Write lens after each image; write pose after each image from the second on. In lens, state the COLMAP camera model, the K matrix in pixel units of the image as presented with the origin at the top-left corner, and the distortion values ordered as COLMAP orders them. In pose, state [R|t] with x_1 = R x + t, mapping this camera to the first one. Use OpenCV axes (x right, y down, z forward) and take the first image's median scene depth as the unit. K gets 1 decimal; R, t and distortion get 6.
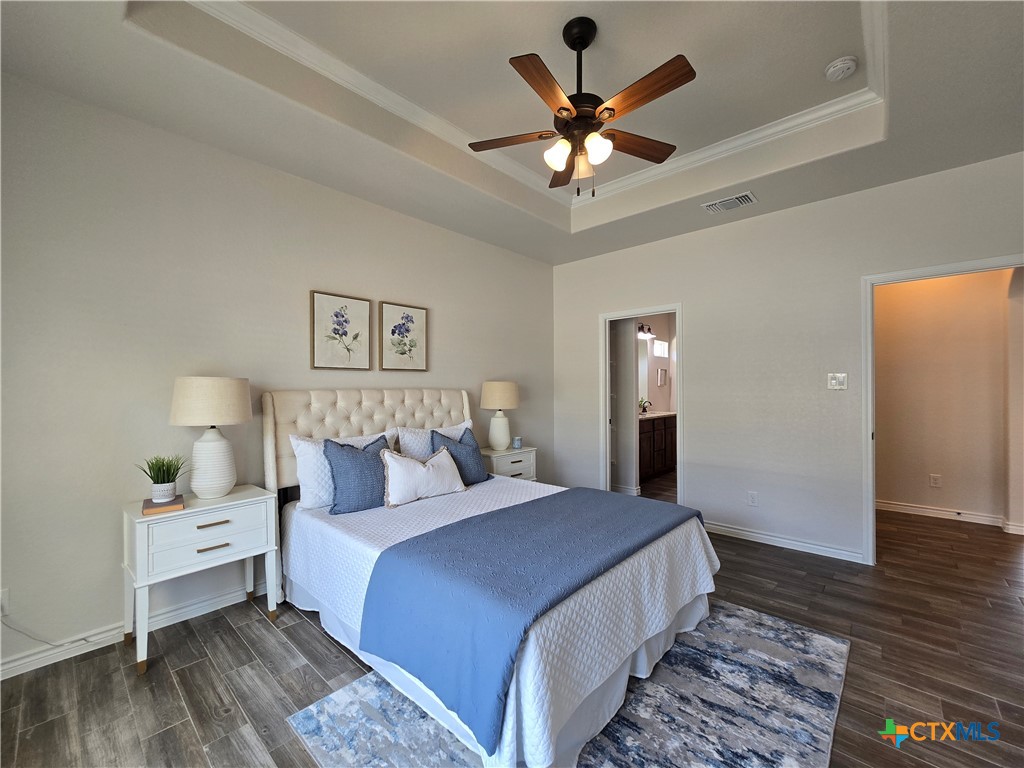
lens RADIAL K [[421.3, 0, 505.2], [0, 421.3, 387.1], [0, 0, 1]] dist [-0.007714, 0.003299]
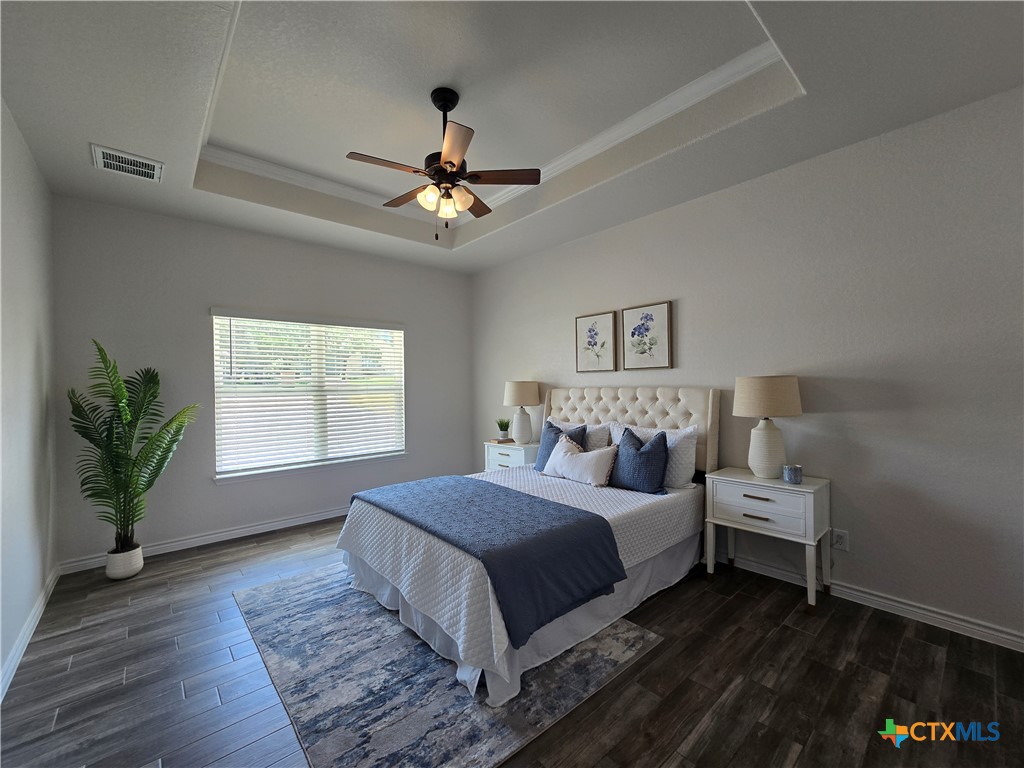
lens RADIAL K [[421.3, 0, 505.7], [0, 421.3, 385.7], [0, 0, 1]] dist [-0.007714, 0.003299]
pose [[-0.105252, 0.004176, -0.994437, 0.845026], [0.013546, 0.999904, 0.002765, -0.006547], [0.994353, -0.013180, -0.105299, 0.791732]]
